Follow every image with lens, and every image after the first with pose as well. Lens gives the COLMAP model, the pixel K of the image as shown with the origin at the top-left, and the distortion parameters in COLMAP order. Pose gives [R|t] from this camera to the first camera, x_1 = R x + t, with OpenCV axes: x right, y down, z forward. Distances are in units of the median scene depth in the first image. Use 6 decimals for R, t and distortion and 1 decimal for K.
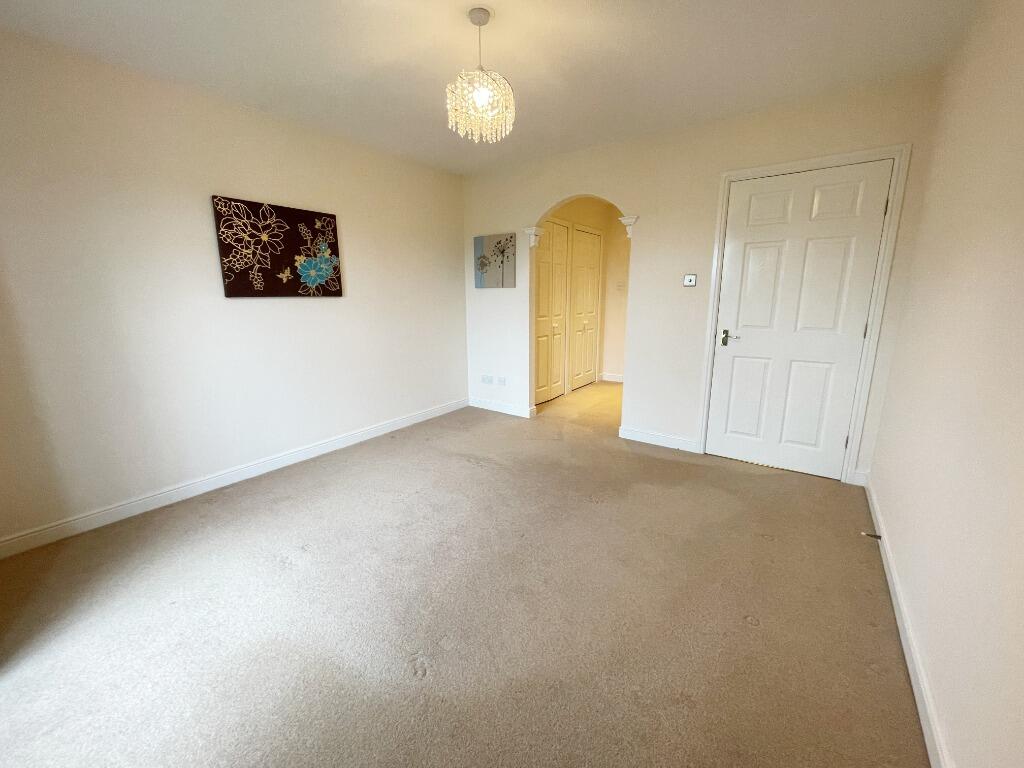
lens RADIAL K [[411.9, 0, 510.9], [0, 411.9, 385.9], [0, 0, 1]] dist [0.000444, -0.000124]
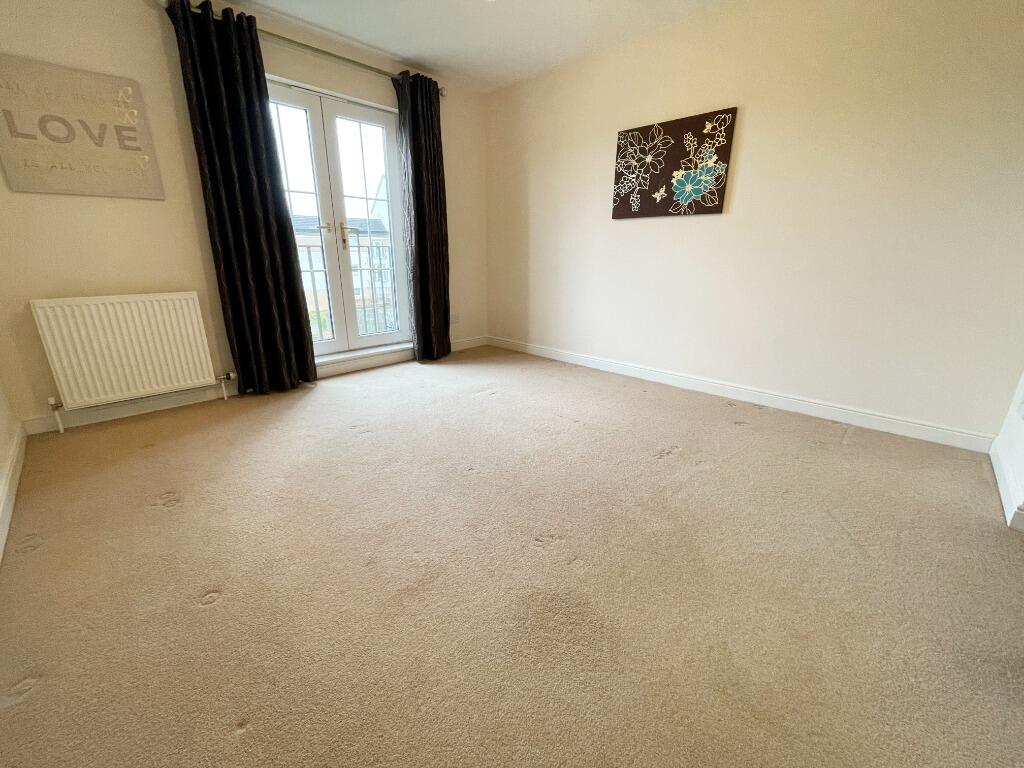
lens RADIAL K [[411.9, 0, 504.3], [0, 411.9, 383.1], [0, 0, 1]] dist [0.000444, -0.000124]
pose [[-0.133687, 0.304625, -0.943044, 0.584659], [-0.217825, 0.919283, 0.327829, -0.086027], [0.966789, 0.249245, -0.056542, 0.770787]]
